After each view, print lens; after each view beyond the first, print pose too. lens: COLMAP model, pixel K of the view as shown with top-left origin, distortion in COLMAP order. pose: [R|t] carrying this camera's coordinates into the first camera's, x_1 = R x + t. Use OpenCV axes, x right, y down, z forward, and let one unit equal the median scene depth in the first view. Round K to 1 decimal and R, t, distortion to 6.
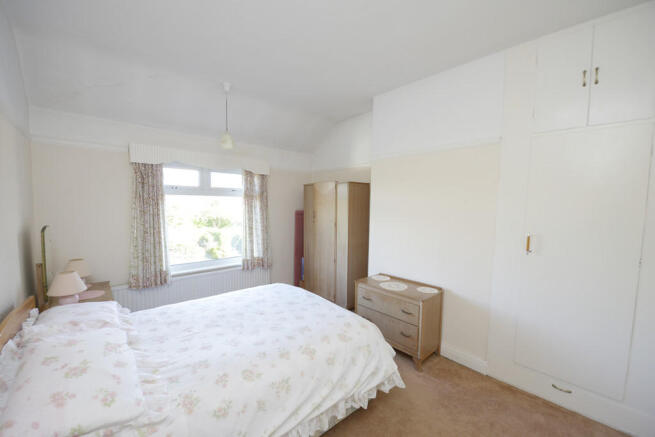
lens RADIAL K [[263.8, 0, 322.6], [0, 263.8, 221.6], [0, 0, 1]] dist [-0.027372, -0.000103]
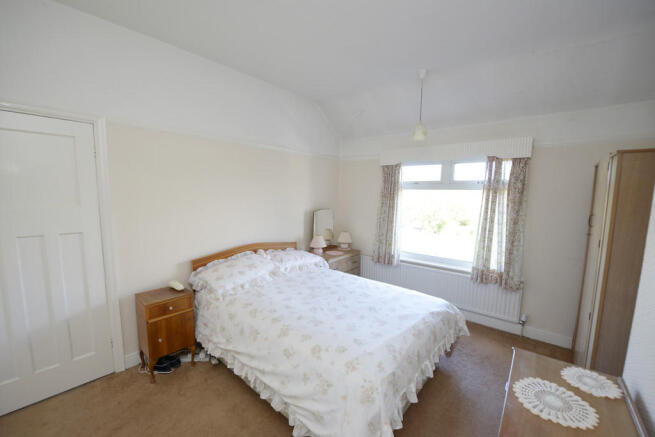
lens RADIAL K [[263.8, 0, 322.6], [0, 263.8, 221.6], [0, 0, 1]] dist [-0.027372, -0.000103]
pose [[0.127564, 0.093539, -0.987410, 0.559358], [-0.077086, 0.993467, 0.084154, -0.036587], [0.988830, 0.065380, 0.133941, 0.544167]]
